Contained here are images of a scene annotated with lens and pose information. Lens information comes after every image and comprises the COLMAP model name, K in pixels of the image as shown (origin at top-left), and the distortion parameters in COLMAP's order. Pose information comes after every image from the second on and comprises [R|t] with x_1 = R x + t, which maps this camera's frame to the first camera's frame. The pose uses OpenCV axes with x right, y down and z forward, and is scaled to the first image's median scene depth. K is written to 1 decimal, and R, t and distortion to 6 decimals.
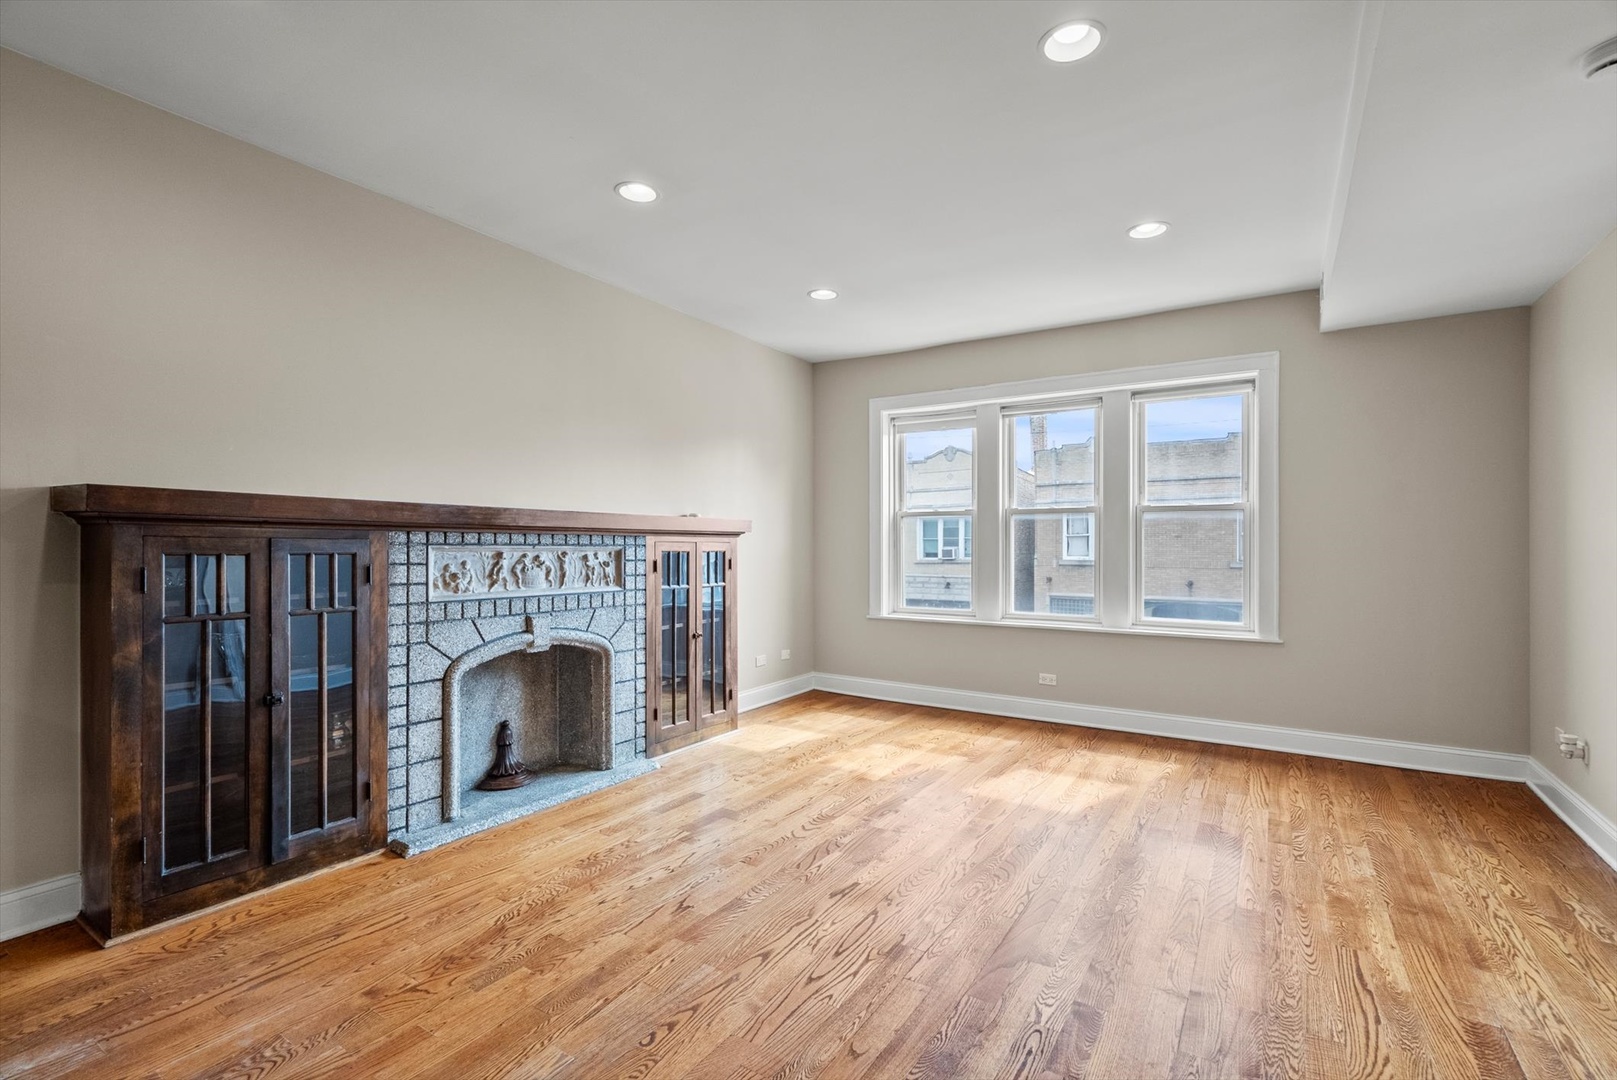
lens RADIAL K [[735.3, 0, 803.7], [0, 735.3, 542.7], [0, 0, 1]] dist [-0.004805, 0.000927]
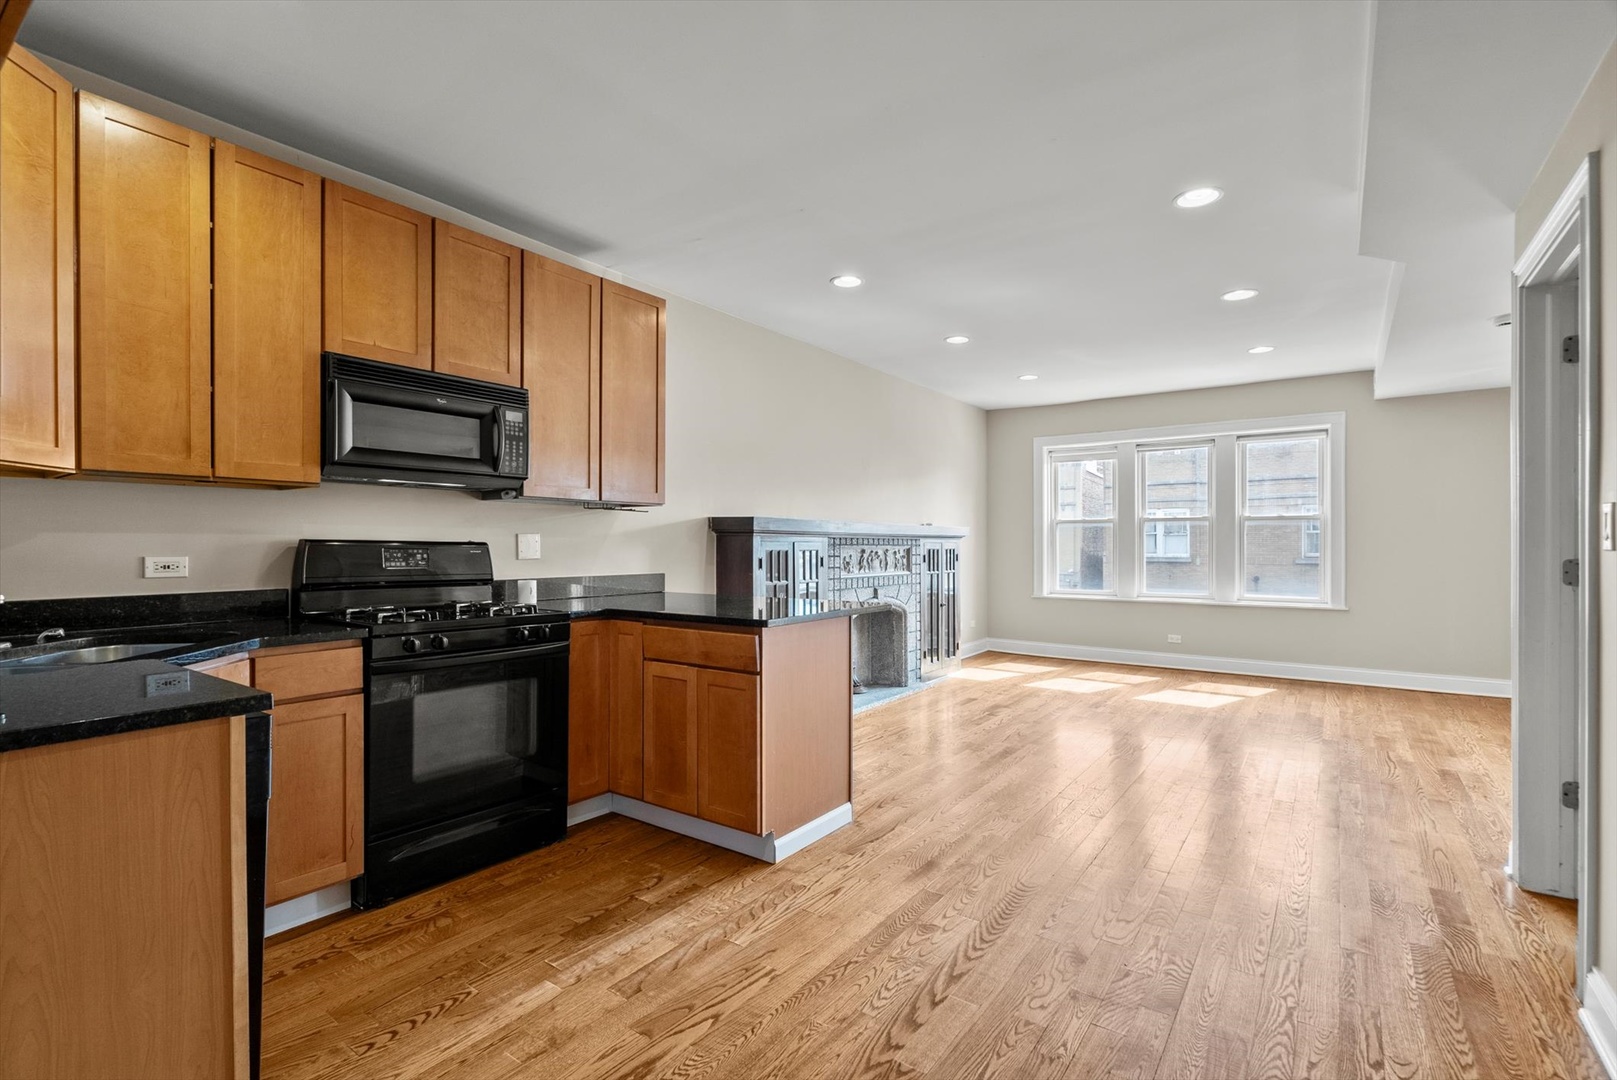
lens RADIAL K [[735.3, 0, 804.8], [0, 735.3, 545.1], [0, 0, 1]] dist [-0.004805, 0.000927]
pose [[0.998292, -0.003817, -0.058290, -0.380221], [0.004070, 0.999983, 0.004227, -0.004136], [0.058273, -0.004457, 0.998291, -0.579520]]
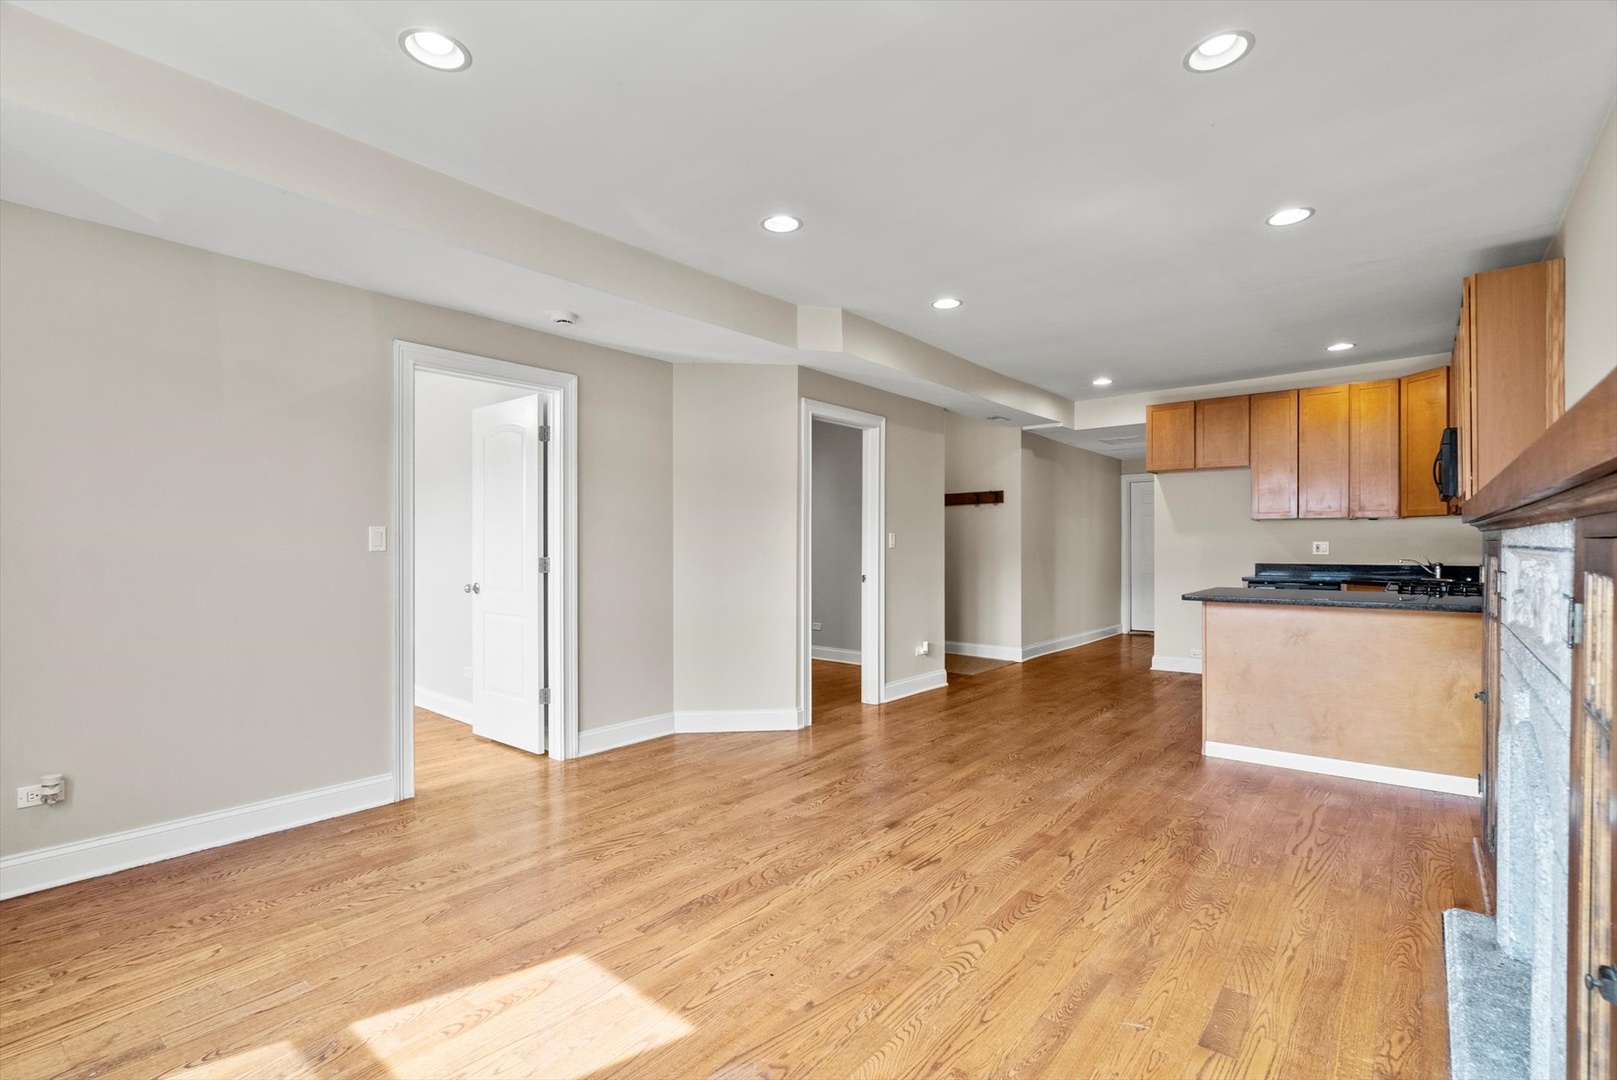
lens RADIAL K [[735.3, 0, 809.6], [0, 735.3, 544.3], [0, 0, 1]] dist [-0.004805, 0.000927]
pose [[-0.992102, 0.000984, 0.125427, 0.066656], [0.000425, 0.999990, -0.004478, 0.001681], [-0.125430, -0.004389, -0.992093, 1.524940]]
